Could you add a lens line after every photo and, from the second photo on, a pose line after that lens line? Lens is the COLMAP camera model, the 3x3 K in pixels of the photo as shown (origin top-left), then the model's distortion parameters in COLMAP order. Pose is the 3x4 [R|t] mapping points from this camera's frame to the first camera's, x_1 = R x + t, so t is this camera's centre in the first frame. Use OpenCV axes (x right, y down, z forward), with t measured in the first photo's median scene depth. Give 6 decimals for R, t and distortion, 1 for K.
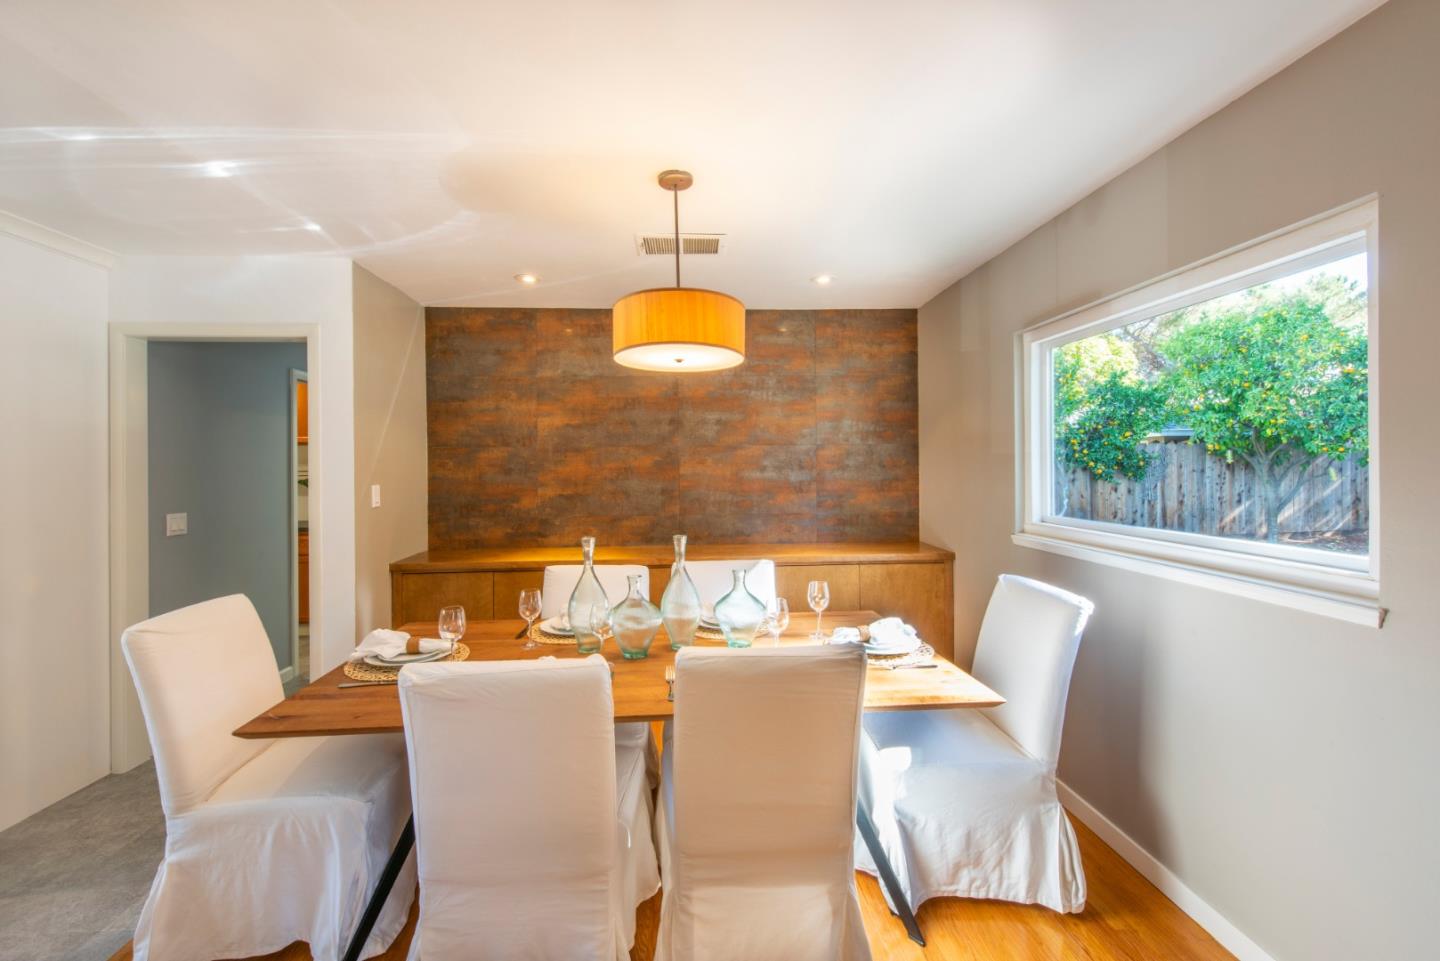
lens RADIAL K [[570.5, 0, 723.6], [0, 570.5, 463.4], [0, 0, 1]] dist [0.006603, -0.003414]
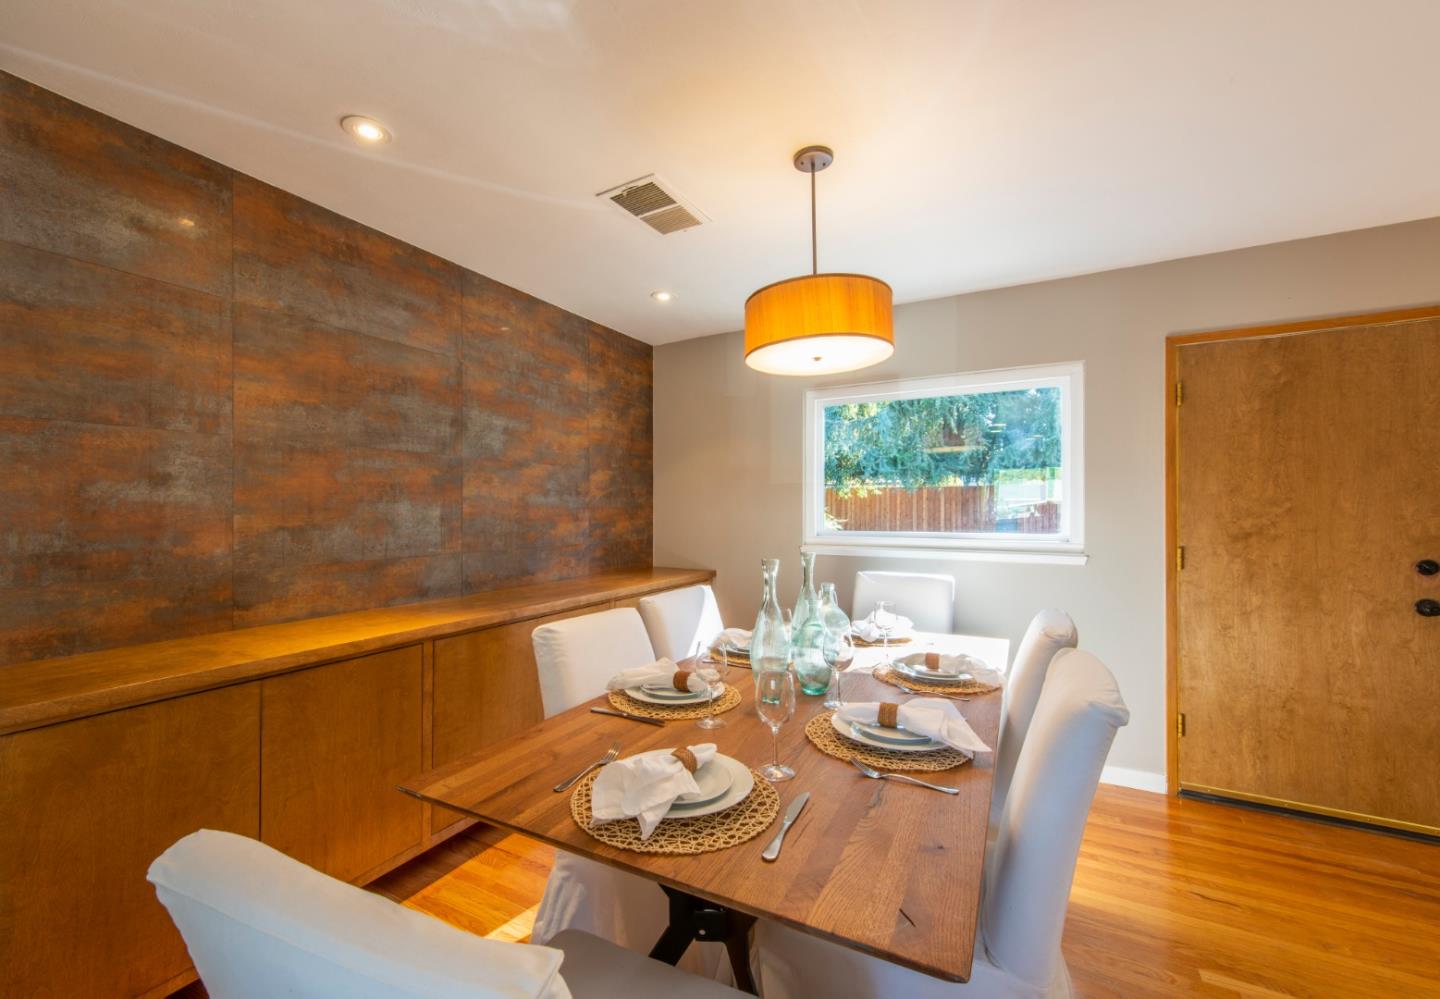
lens RADIAL K [[572.8, 0, 716.2], [0, 572.8, 504.2], [0, 0, 1]] dist [0.000122, -0.000452]
pose [[0.557657, 0.014617, 0.829943, -0.495052], [-0.008217, 0.999893, -0.012089, 0.034666], [-0.830031, -0.000078, 0.557717, 0.332402]]
